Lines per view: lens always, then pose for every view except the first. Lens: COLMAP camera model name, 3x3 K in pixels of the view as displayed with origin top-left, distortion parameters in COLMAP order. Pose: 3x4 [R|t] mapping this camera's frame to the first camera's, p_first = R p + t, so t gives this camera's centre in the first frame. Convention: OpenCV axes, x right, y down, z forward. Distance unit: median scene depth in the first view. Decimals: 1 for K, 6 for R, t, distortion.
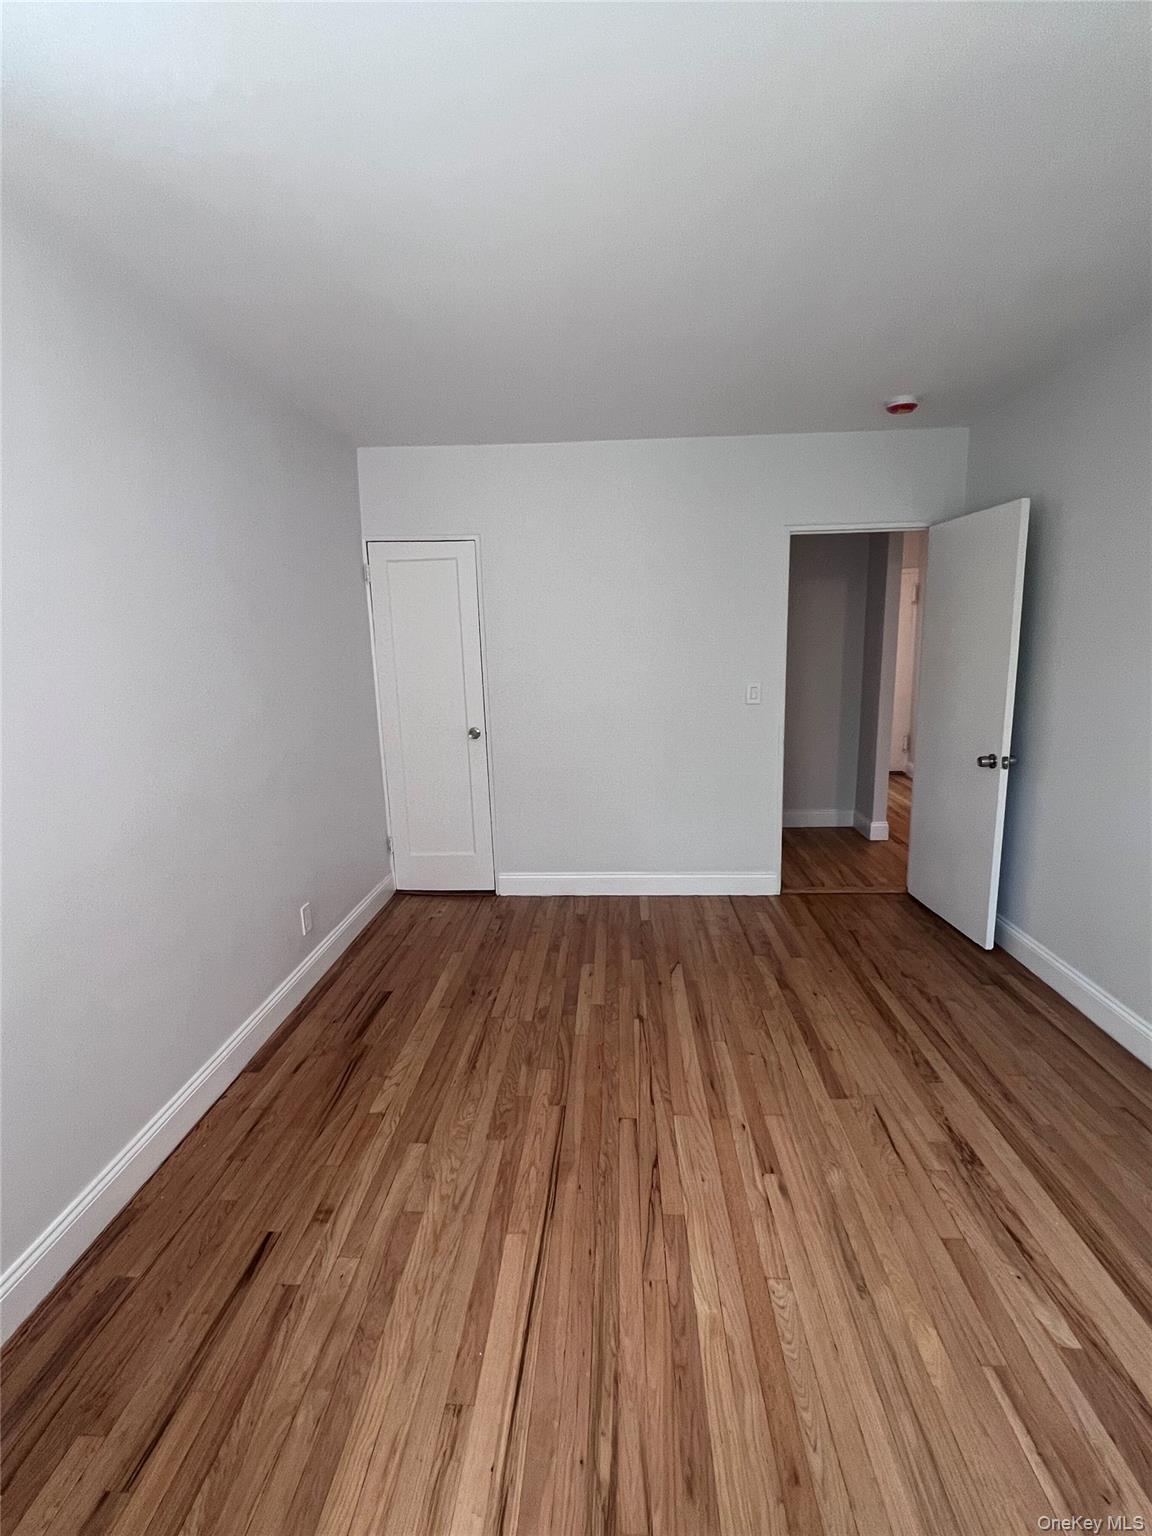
lens RADIAL K [[689.4, 0, 576.0], [0, 689.4, 768.0], [0, 0, 1]] dist [-0.001315, -0.000022]
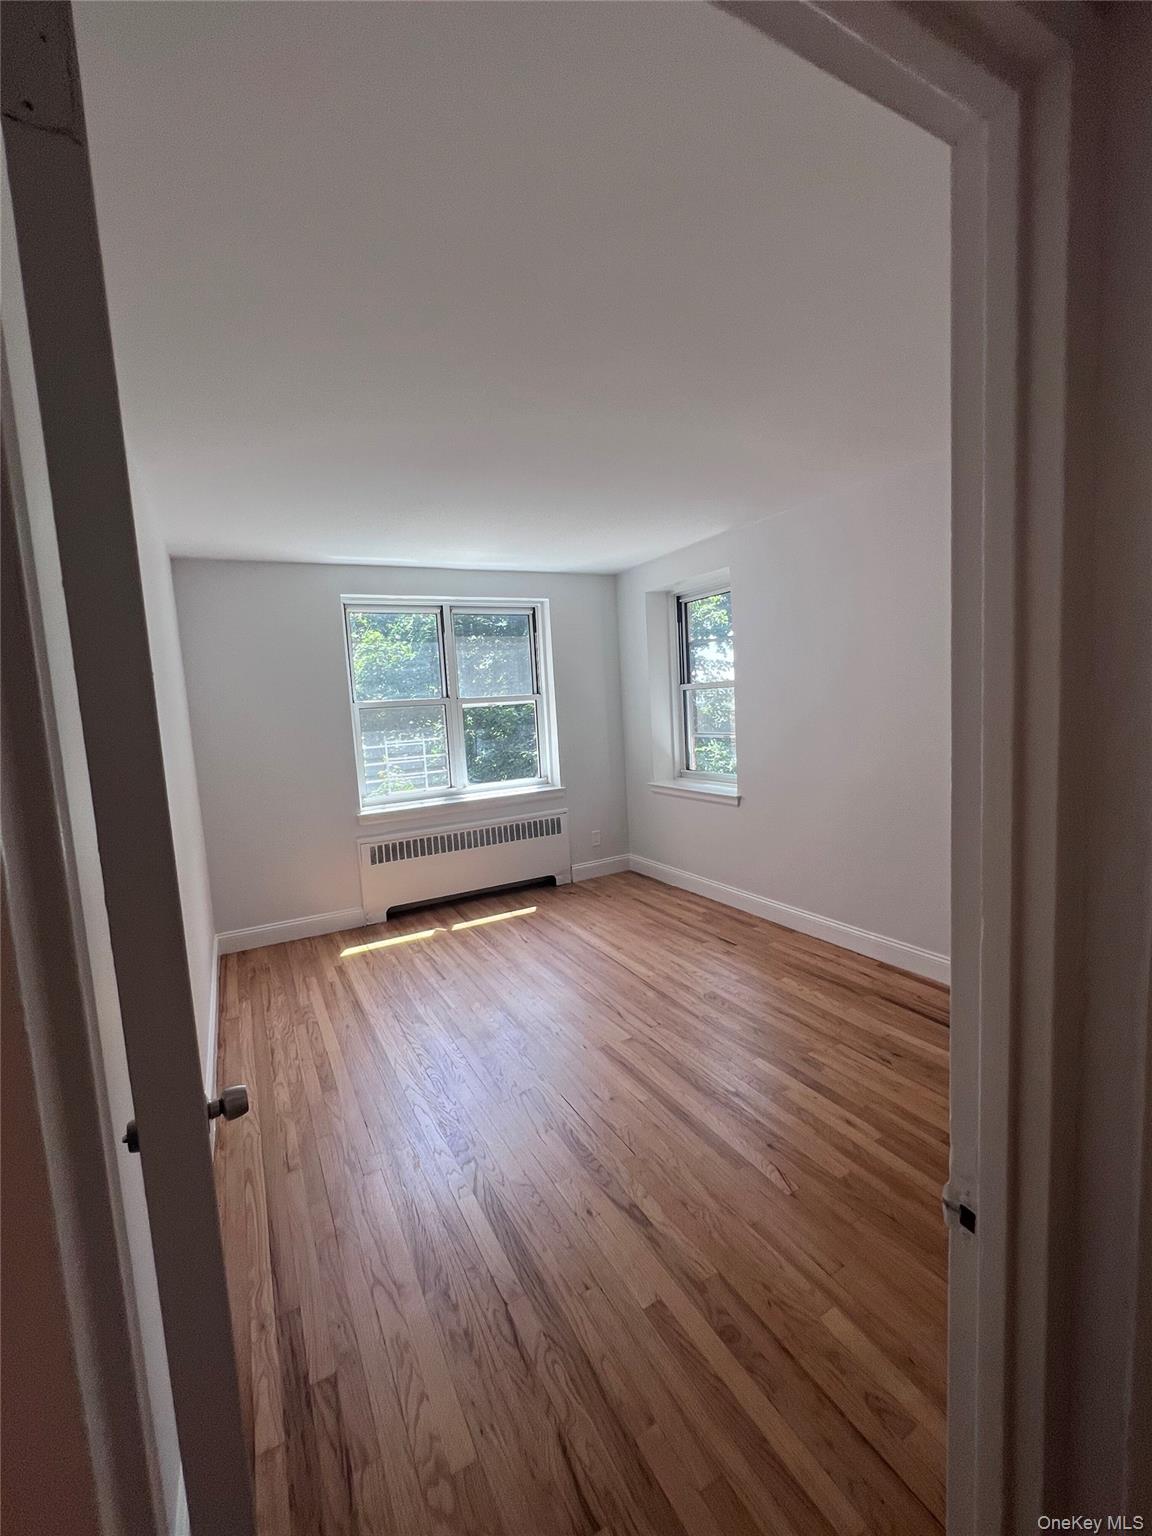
lens RADIAL K [[645.8, 0, 576.0], [0, 645.8, 768.0], [0, 0, 1]] dist [-0.000464, 0.000028]
pose [[-0.848588, 0.130852, -0.512616, 0.852058], [-0.011616, 0.964089, 0.265325, -0.382358], [0.528926, 0.231107, -0.816595, 1.908338]]
